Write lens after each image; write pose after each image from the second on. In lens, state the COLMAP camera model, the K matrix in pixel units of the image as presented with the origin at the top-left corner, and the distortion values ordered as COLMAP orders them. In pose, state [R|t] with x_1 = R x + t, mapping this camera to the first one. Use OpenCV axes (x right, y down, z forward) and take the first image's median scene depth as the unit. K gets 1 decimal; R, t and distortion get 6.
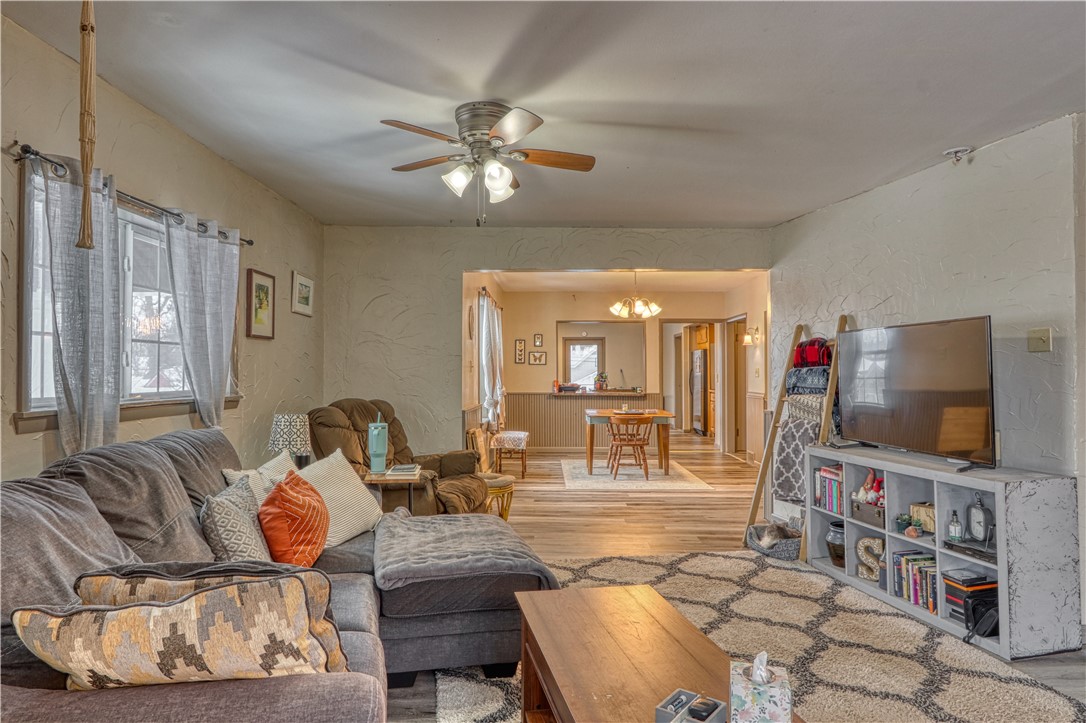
lens RADIAL K [[648.0, 0, 538.6], [0, 648.0, 360.4], [0, 0, 1]] dist [-0.011471, 0.002246]
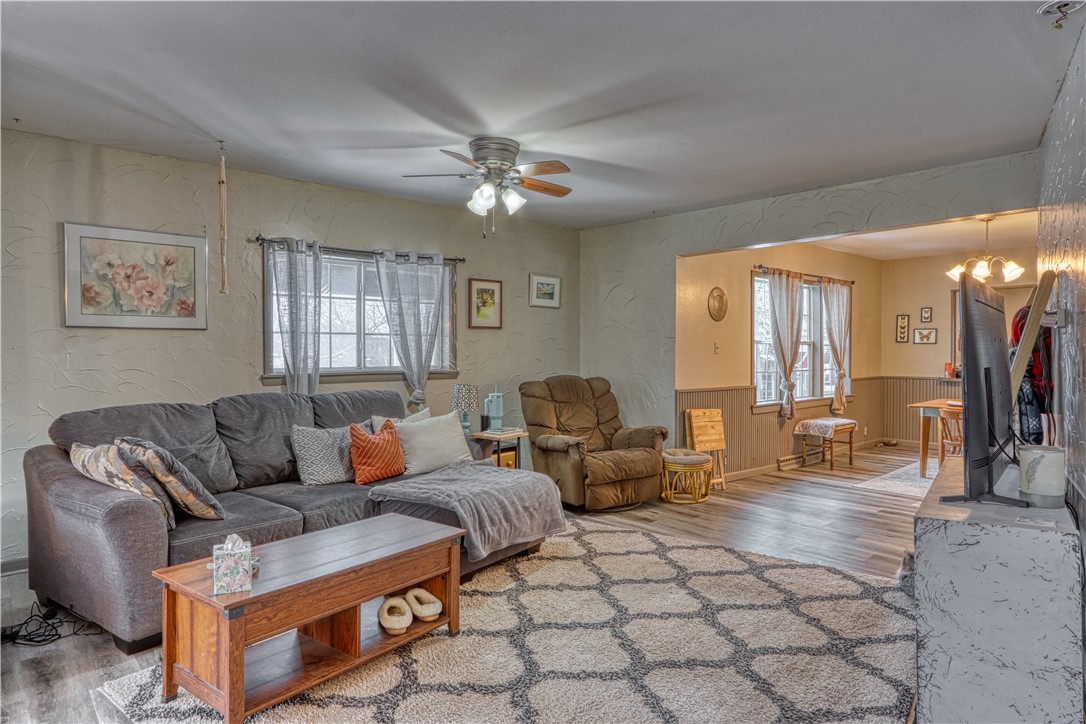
lens RADIAL K [[648.0, 0, 538.7], [0, 648.0, 357.6], [0, 0, 1]] dist [-0.011471, 0.002246]
pose [[0.677085, 0.007427, -0.735868, 0.818510], [0.013144, 0.999667, 0.022184, -0.001851], [0.735788, -0.024693, 0.676762, 0.202148]]
